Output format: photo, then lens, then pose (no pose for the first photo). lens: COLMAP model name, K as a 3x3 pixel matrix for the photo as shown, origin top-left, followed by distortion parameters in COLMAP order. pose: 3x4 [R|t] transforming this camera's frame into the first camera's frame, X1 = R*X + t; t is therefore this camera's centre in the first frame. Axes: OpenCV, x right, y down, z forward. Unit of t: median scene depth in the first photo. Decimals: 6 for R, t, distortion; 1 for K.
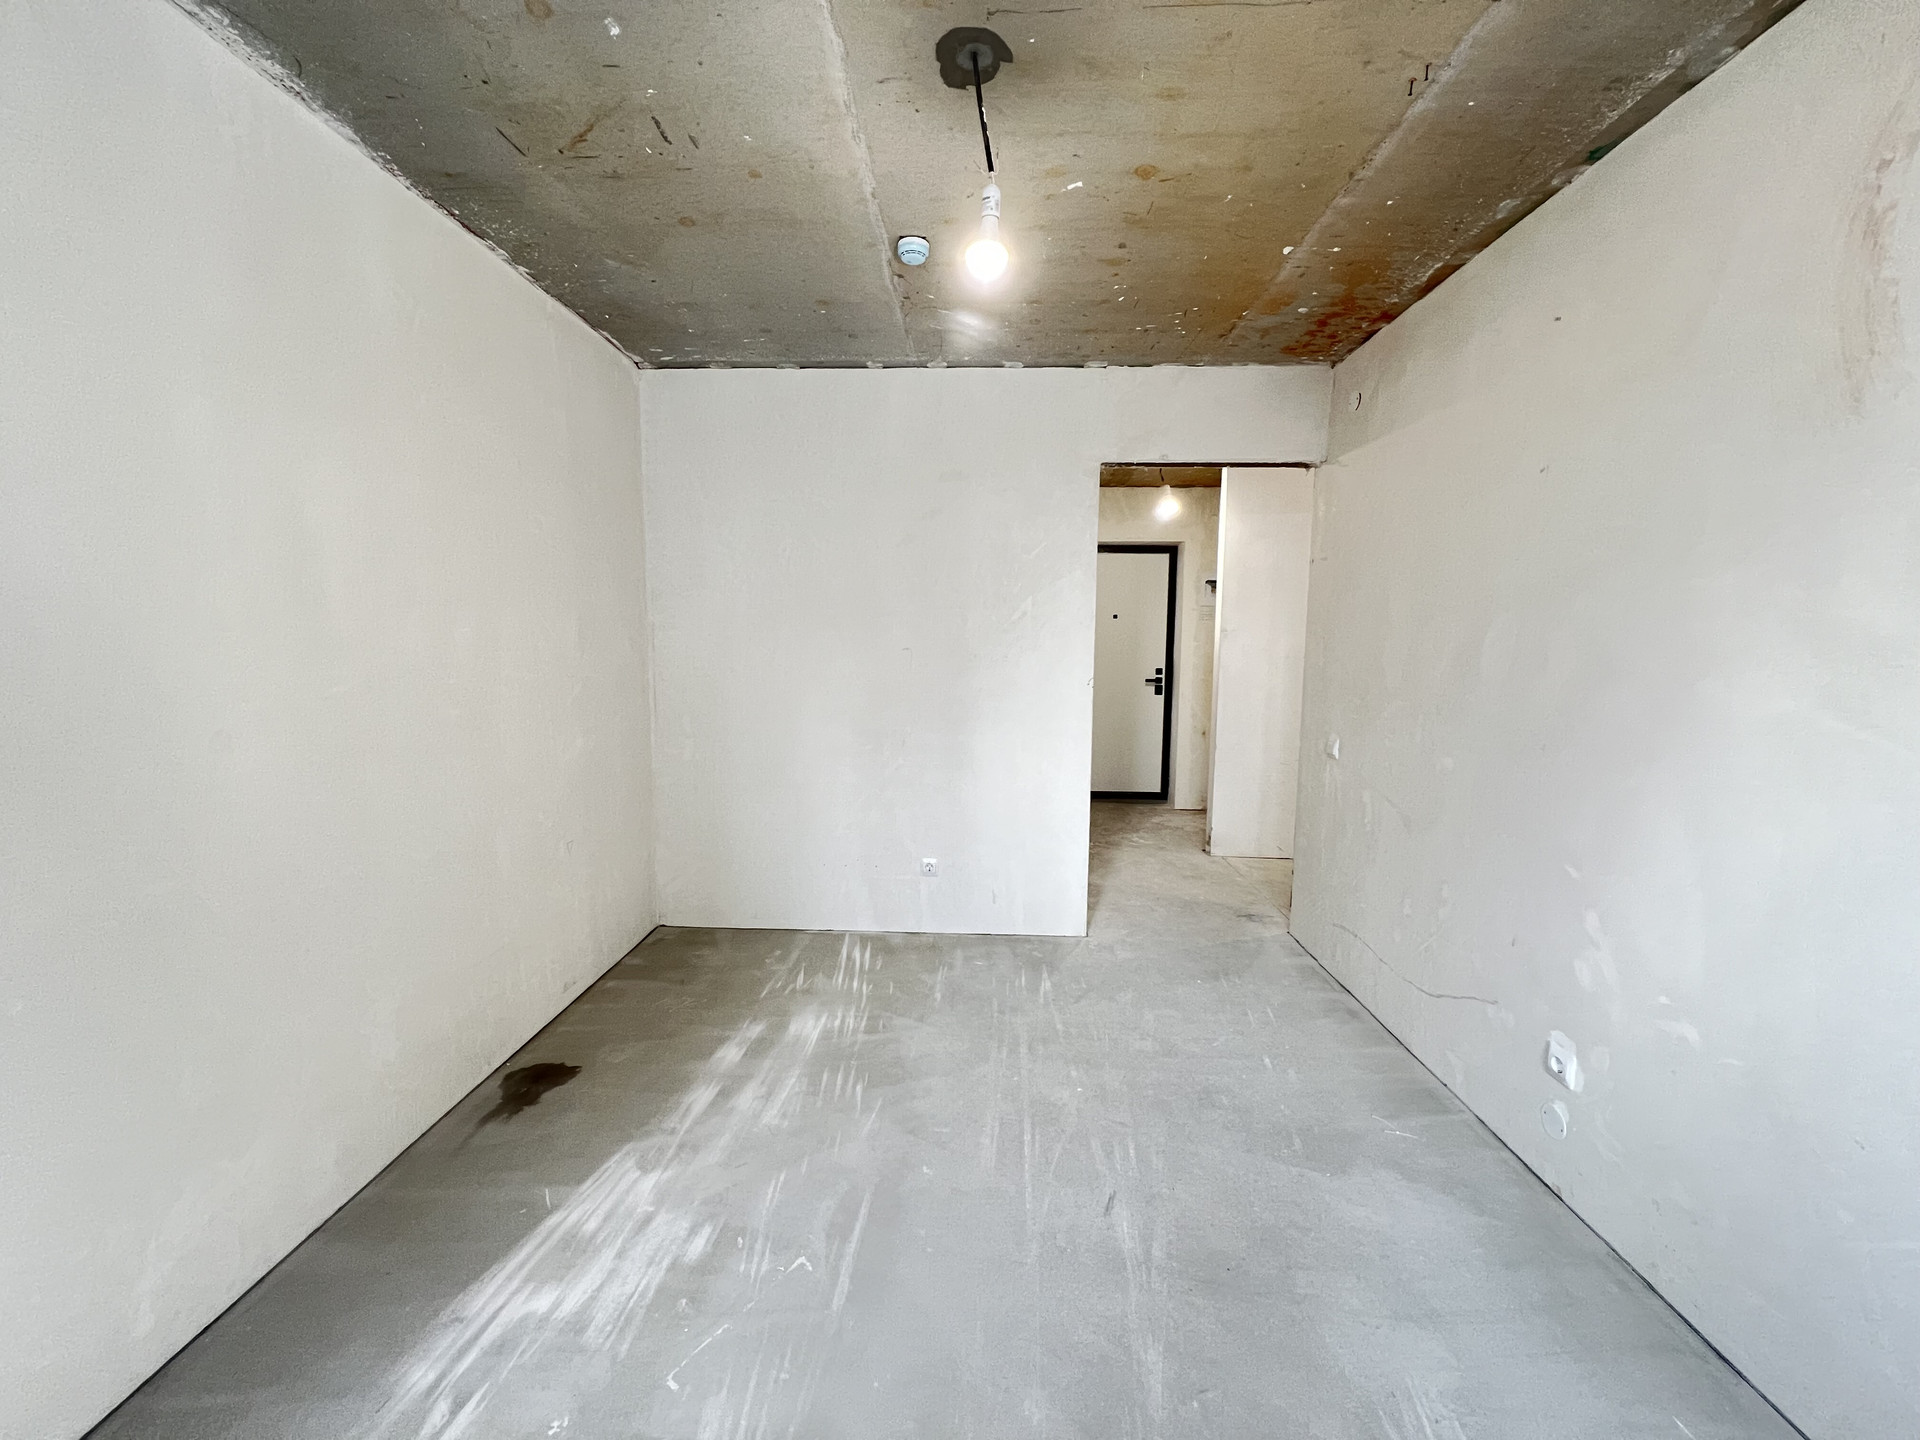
lens RADIAL K [[767.5, 0, 954.6], [0, 767.5, 715.5], [0, 0, 1]] dist [-0.001640, 0.000475]
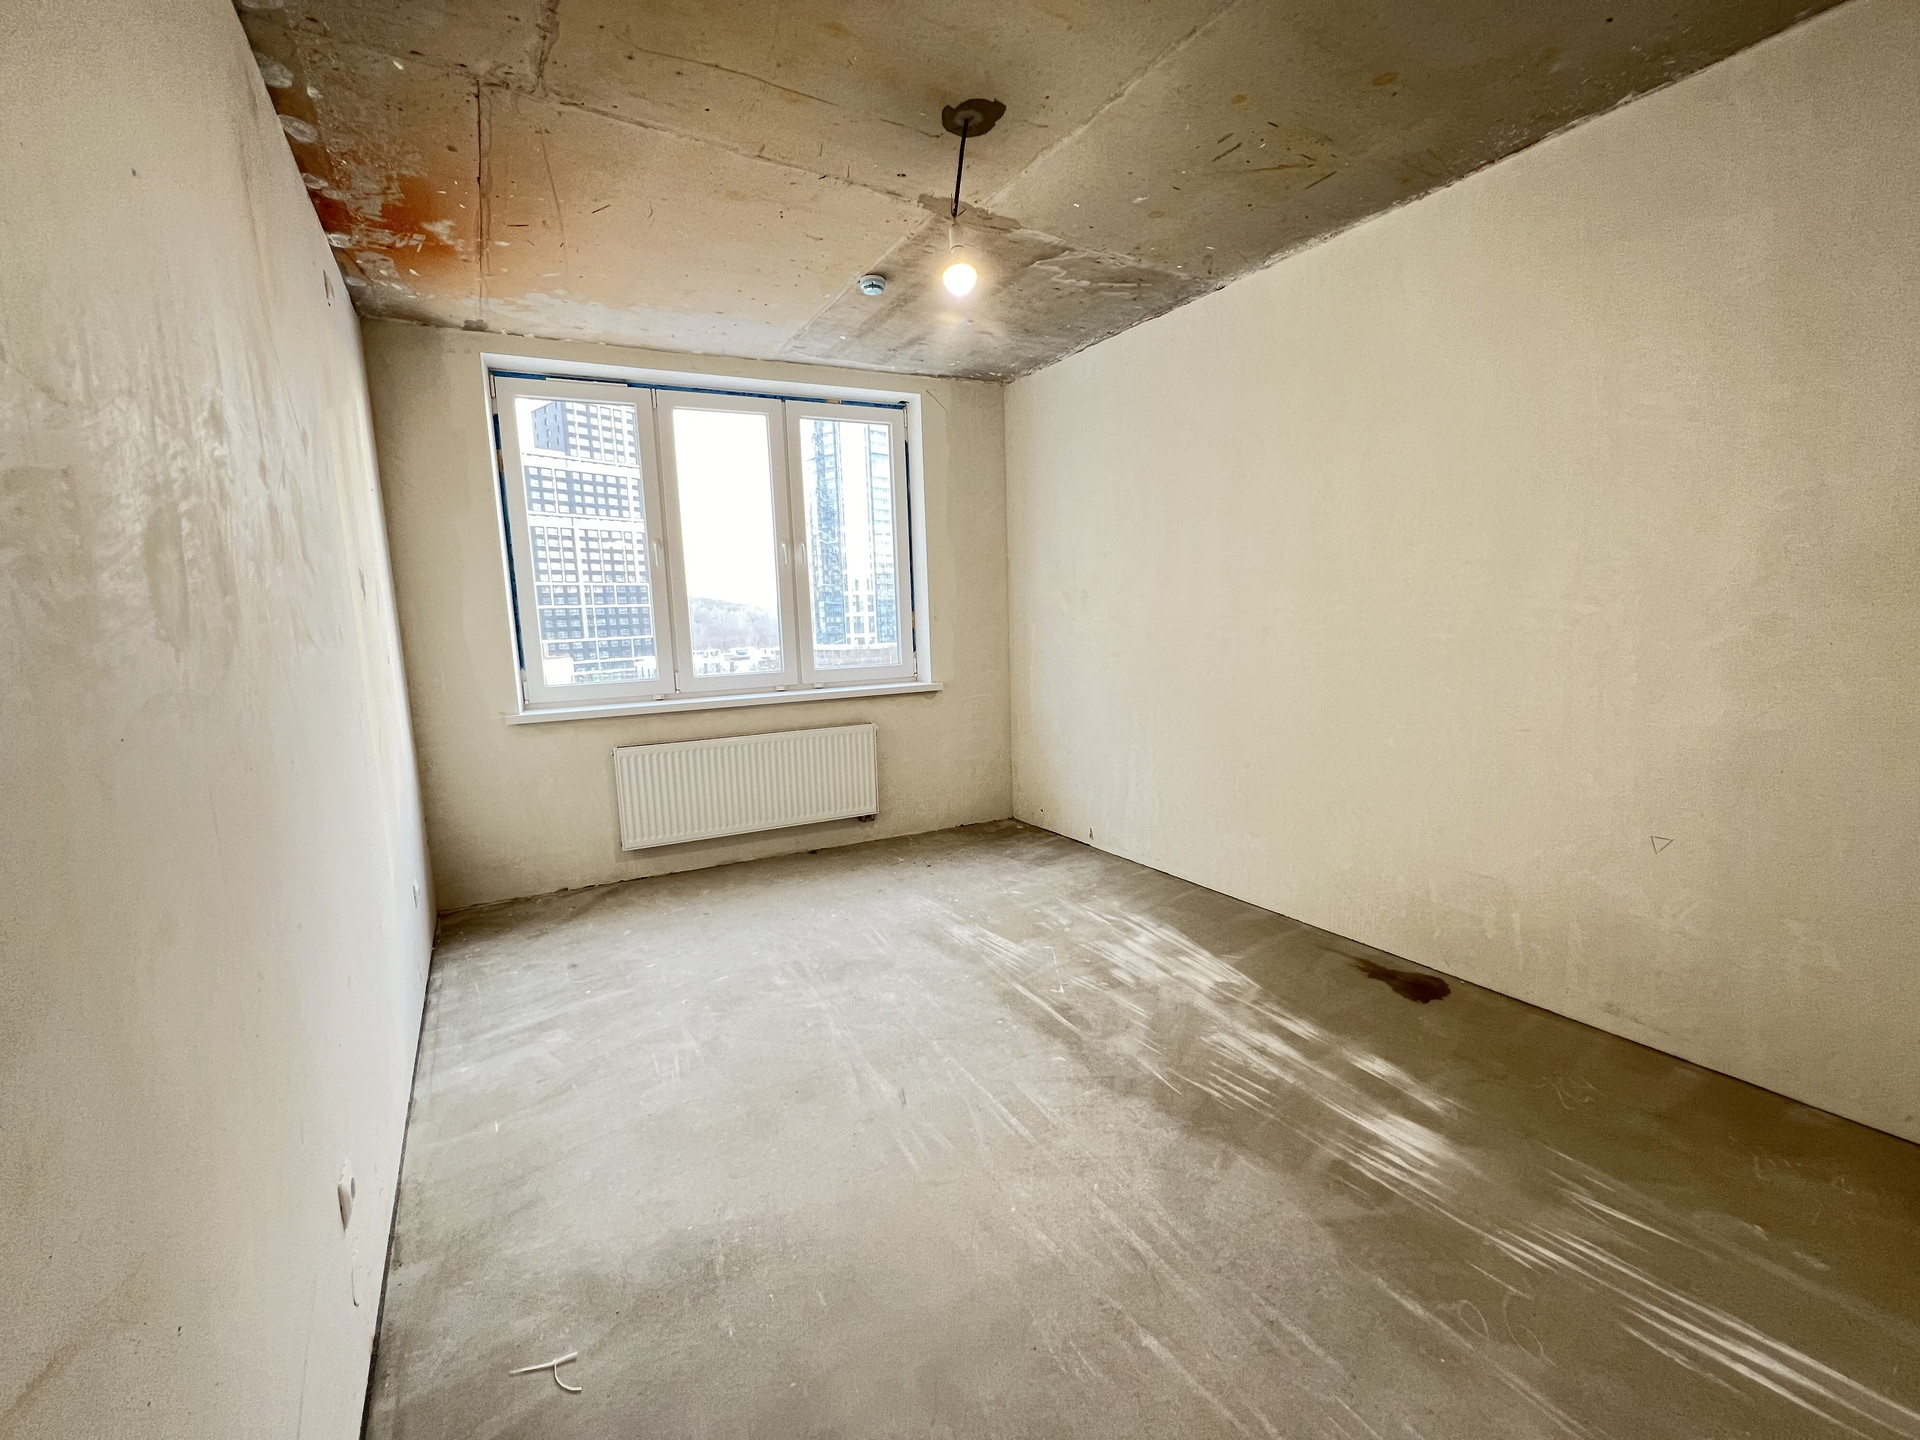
lens RADIAL K [[767.5, 0, 954.6], [0, 767.5, 715.5], [0, 0, 1]] dist [-0.001640, 0.000475]
pose [[-0.829341, 0.094390, -0.550712, 0.549937], [-0.033354, 0.975507, 0.217427, -0.105587], [0.557746, 0.198690, -0.805880, 1.442491]]
